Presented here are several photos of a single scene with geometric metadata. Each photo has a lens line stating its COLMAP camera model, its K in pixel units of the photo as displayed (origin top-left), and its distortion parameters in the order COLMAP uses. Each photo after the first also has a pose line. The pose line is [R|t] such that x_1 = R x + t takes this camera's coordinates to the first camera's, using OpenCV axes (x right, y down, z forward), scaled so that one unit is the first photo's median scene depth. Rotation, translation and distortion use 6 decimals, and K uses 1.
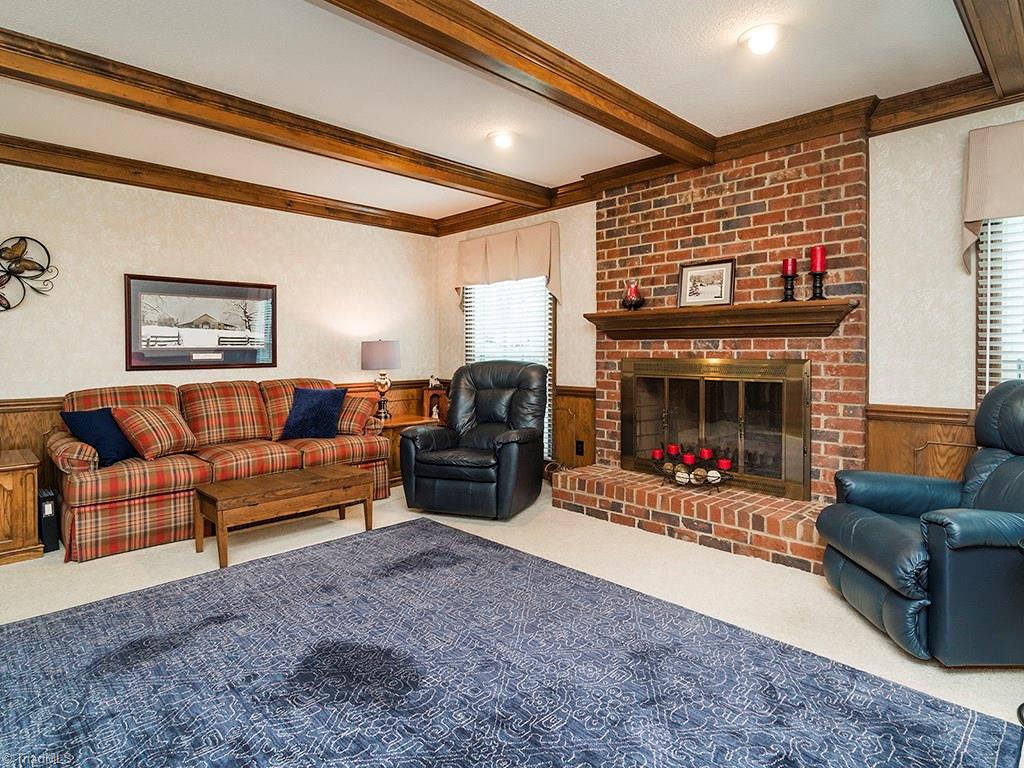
lens RADIAL K [[559.4, 0, 524.9], [0, 559.4, 364.1], [0, 0, 1]] dist [-0.002776, -0.000235]
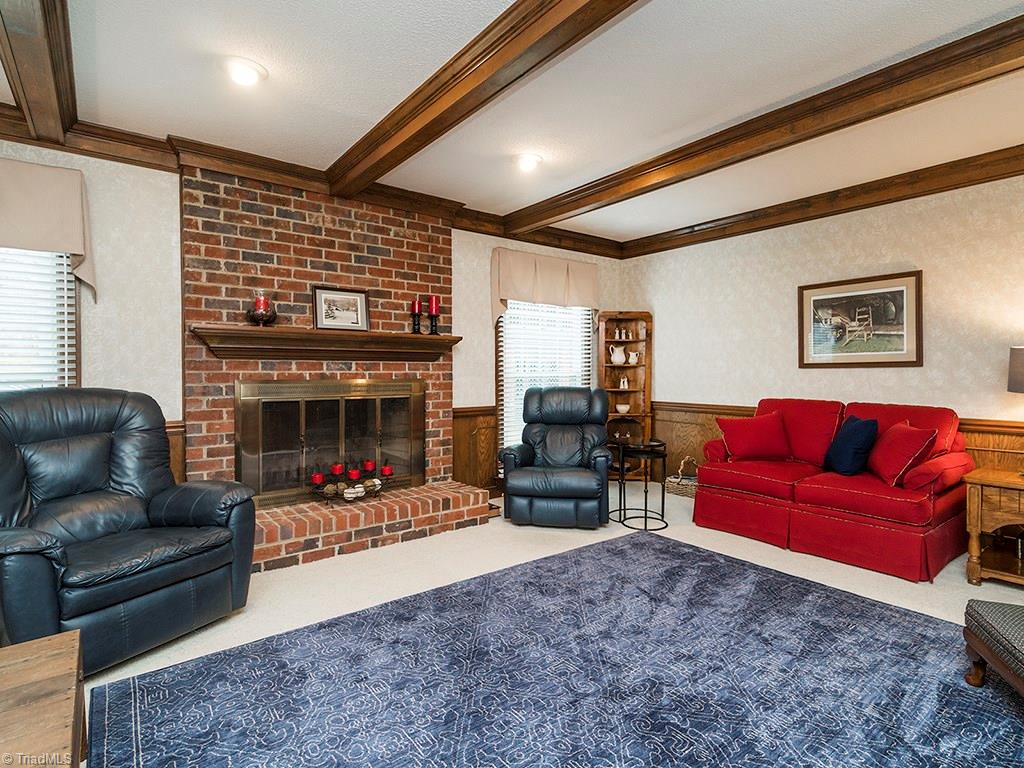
lens RADIAL K [[521.1, 0, 512.0], [0, 521.1, 384.0], [0, 0, 1]] dist [0.002927, 0.000426]
pose [[0.142693, -0.022404, 0.989513, -0.637155], [0.023235, 0.999544, 0.019280, -0.013327], [-0.989494, 0.020240, 0.143148, 0.563058]]
